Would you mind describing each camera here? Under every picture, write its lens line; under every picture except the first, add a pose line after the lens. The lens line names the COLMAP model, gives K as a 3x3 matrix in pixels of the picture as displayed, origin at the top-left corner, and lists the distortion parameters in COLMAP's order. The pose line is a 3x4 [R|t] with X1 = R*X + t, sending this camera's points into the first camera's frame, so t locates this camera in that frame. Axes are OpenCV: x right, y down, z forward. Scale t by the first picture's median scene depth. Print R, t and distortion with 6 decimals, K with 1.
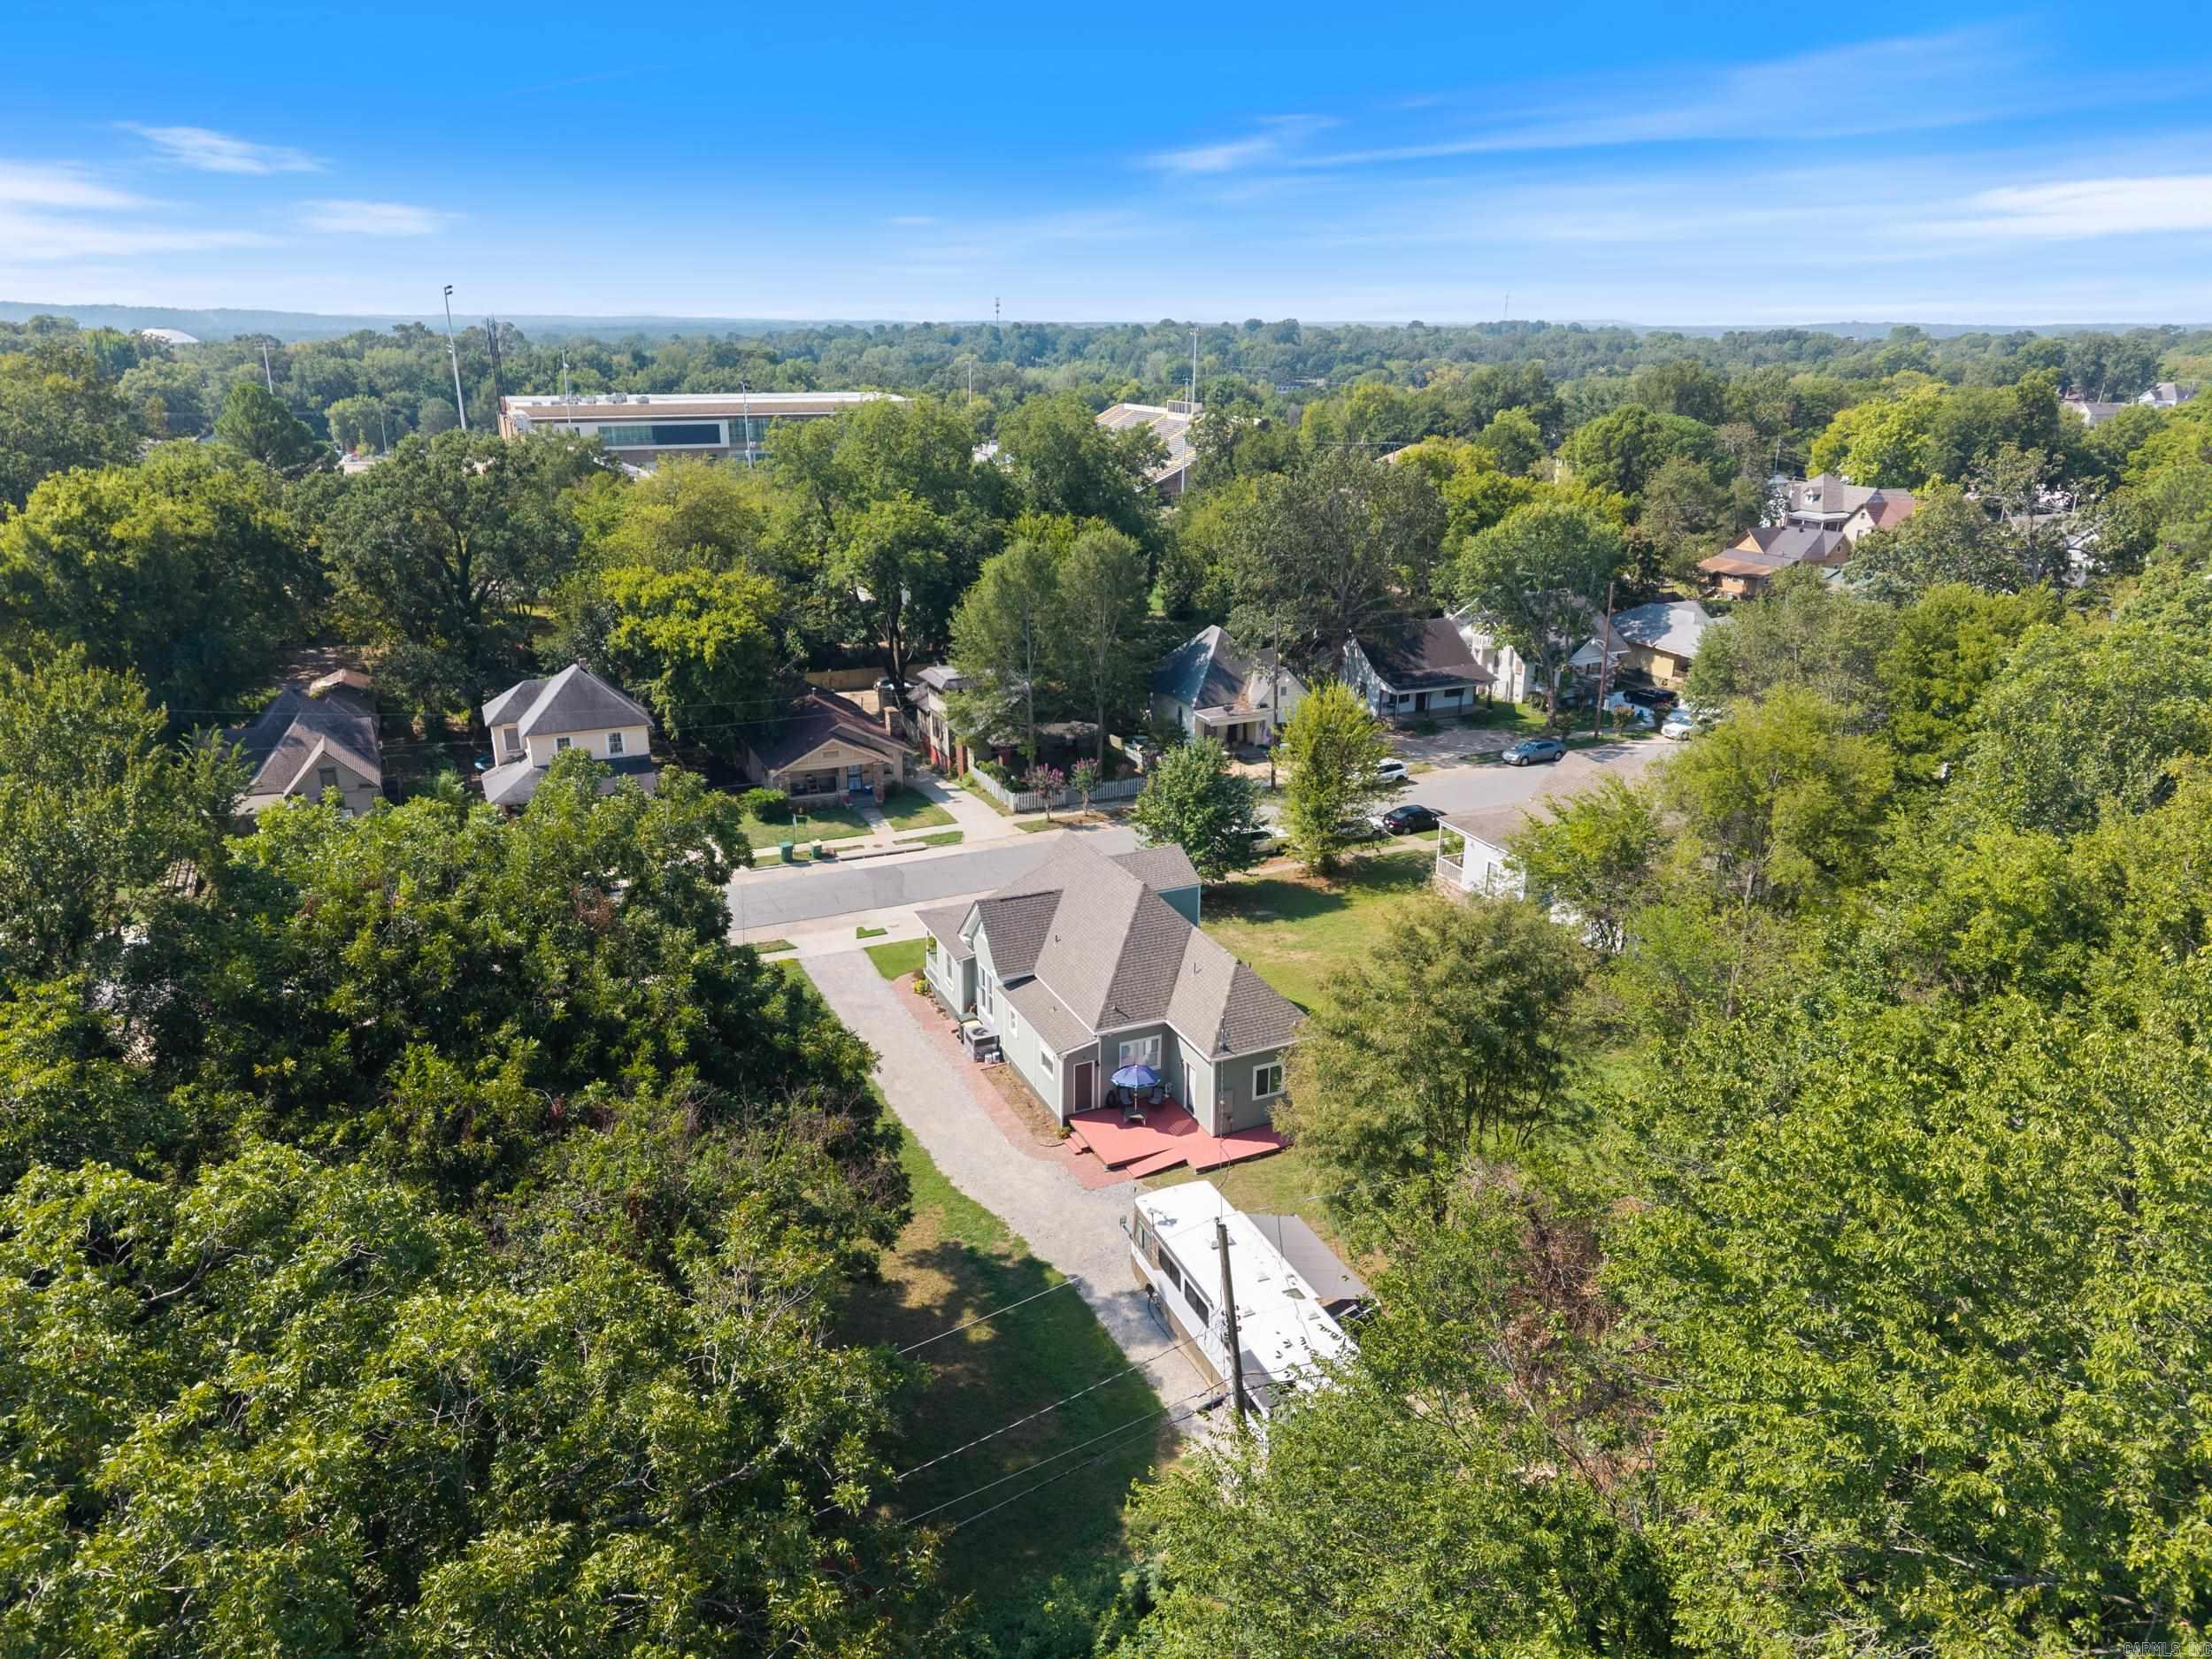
lens RADIAL K [[1514.5, 0, 1134.9], [0, 1514.5, 884.8], [0, 0, 1]] dist [0.072719, -0.123470]
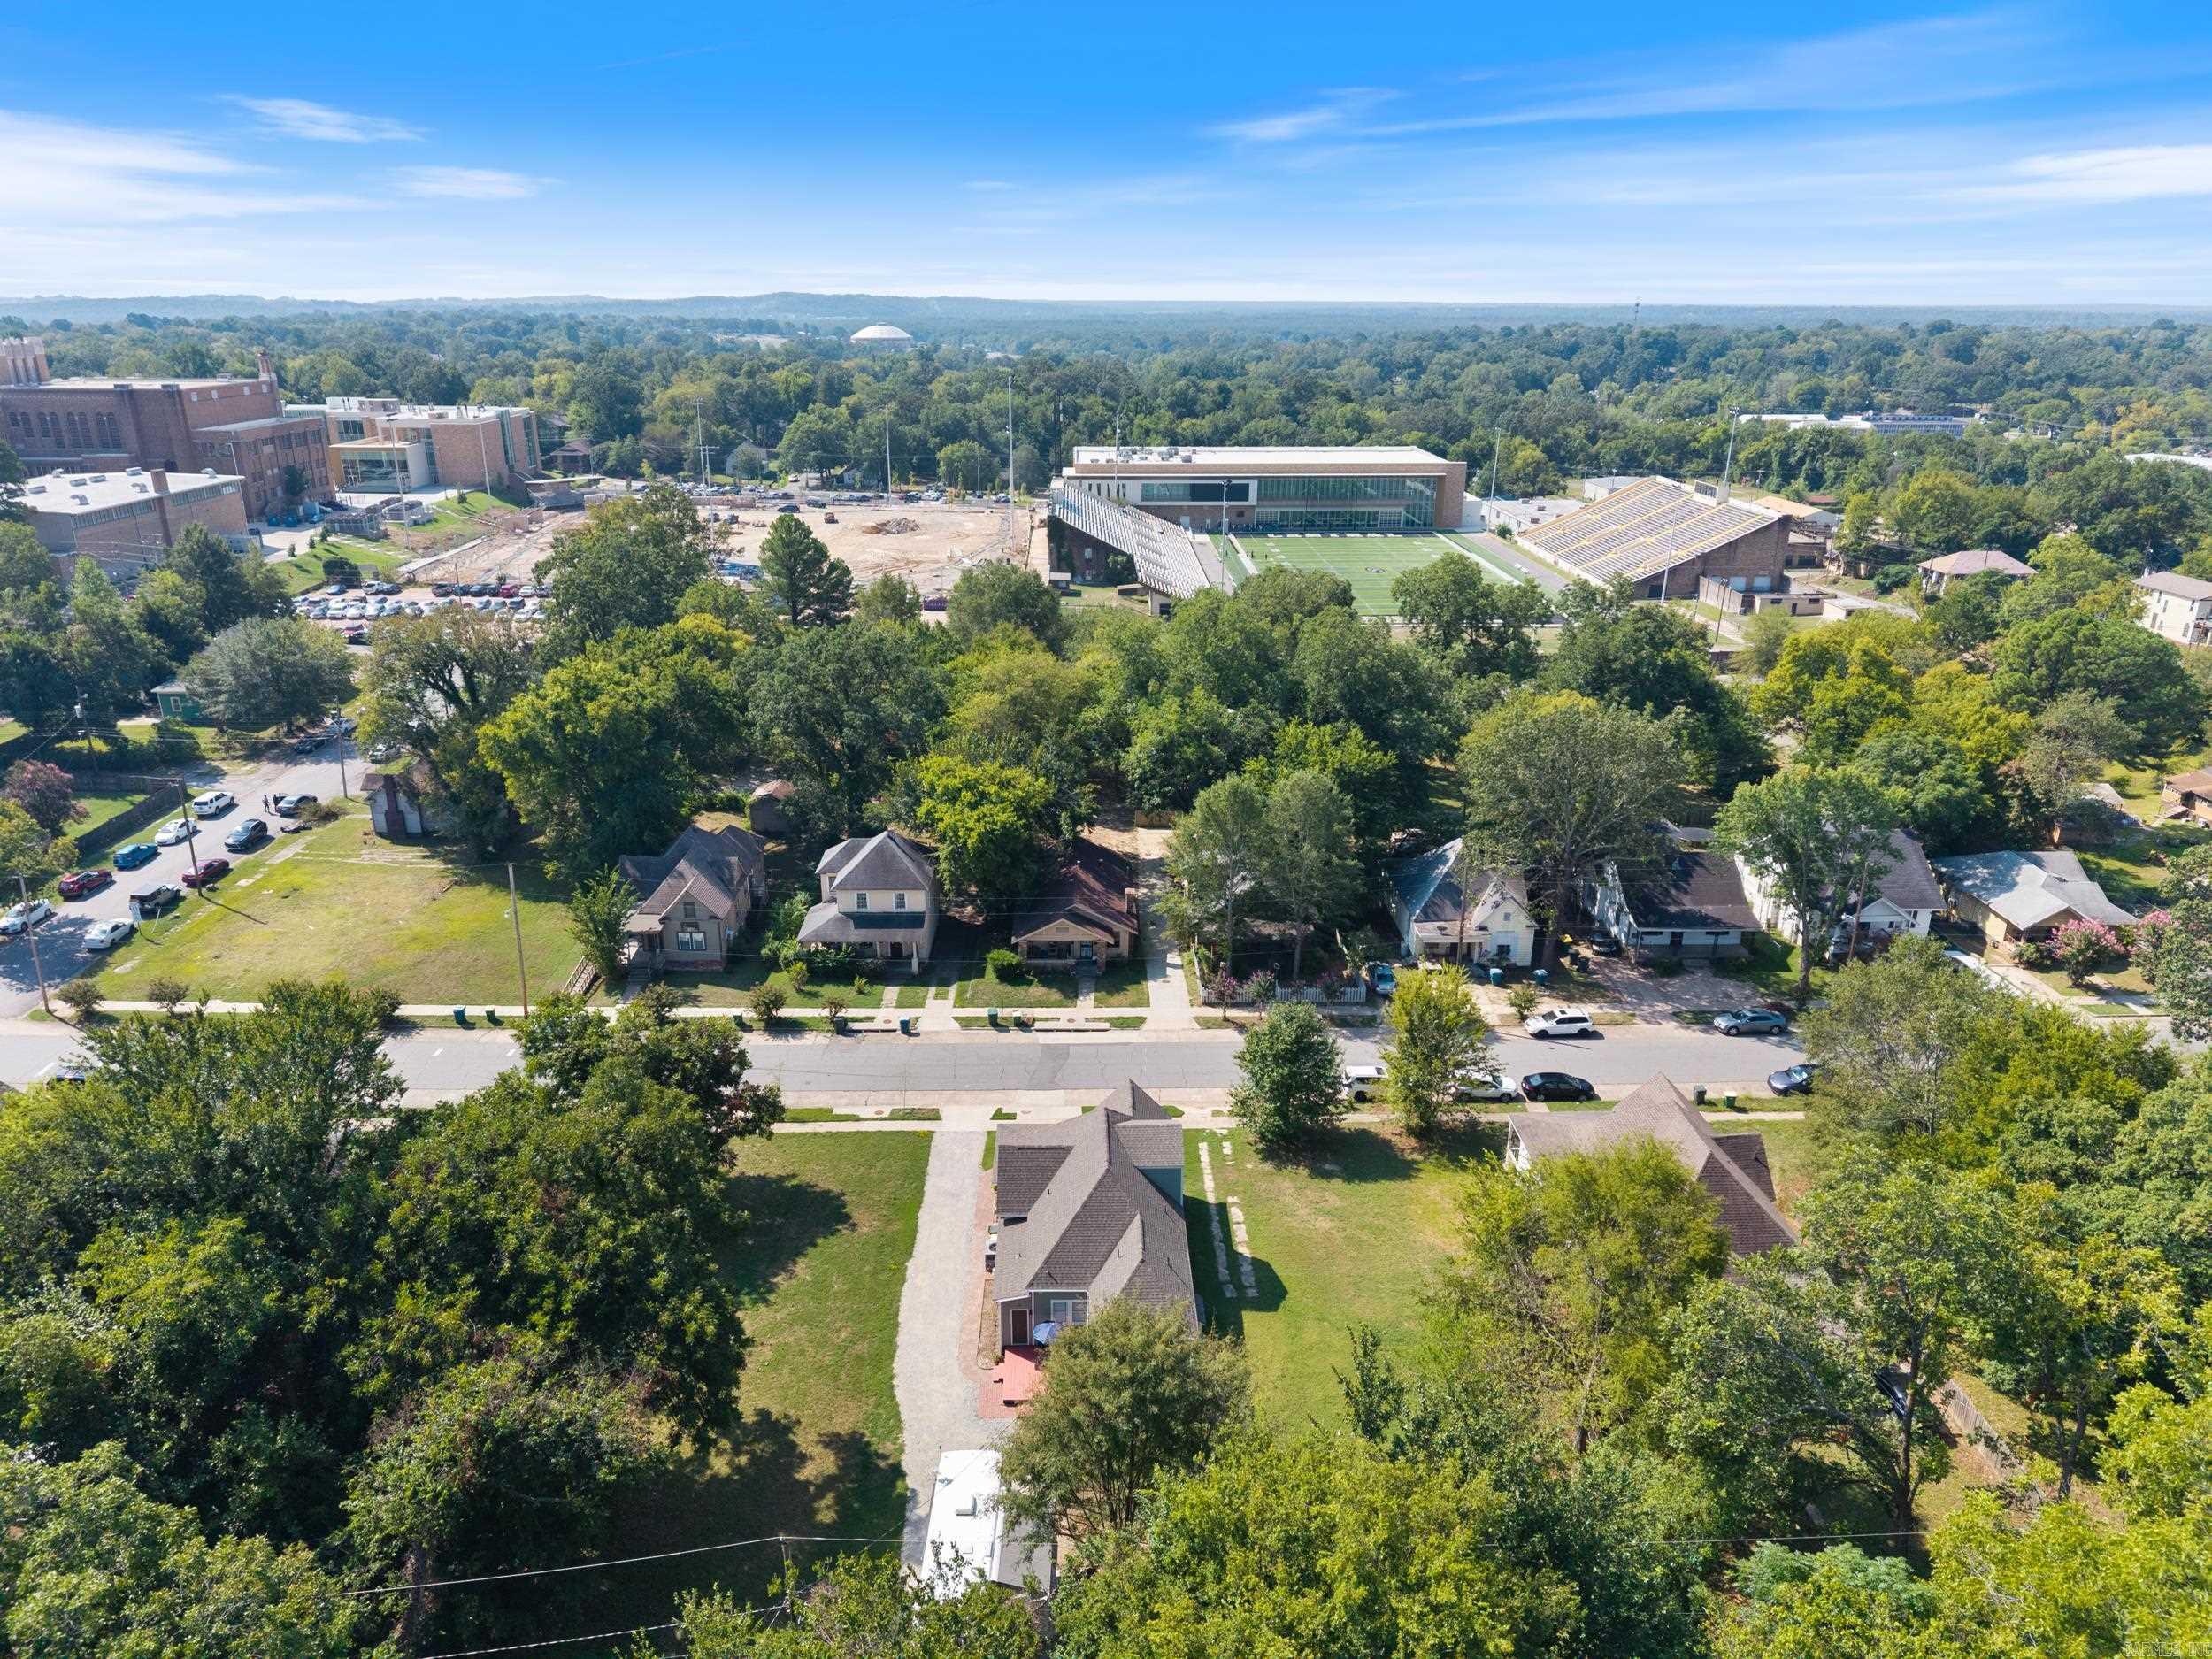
lens RADIAL K [[1553.2, 0, 1106.0], [0, 1553.2, 829.5], [0, 0, 1]] dist [0.069561, -0.157156]
pose [[0.907349, 0.139768, -0.396463, 0.311498], [-0.143951, 0.989396, 0.019353, -0.197825], [0.394964, 0.039511, 0.917847, -0.113231]]
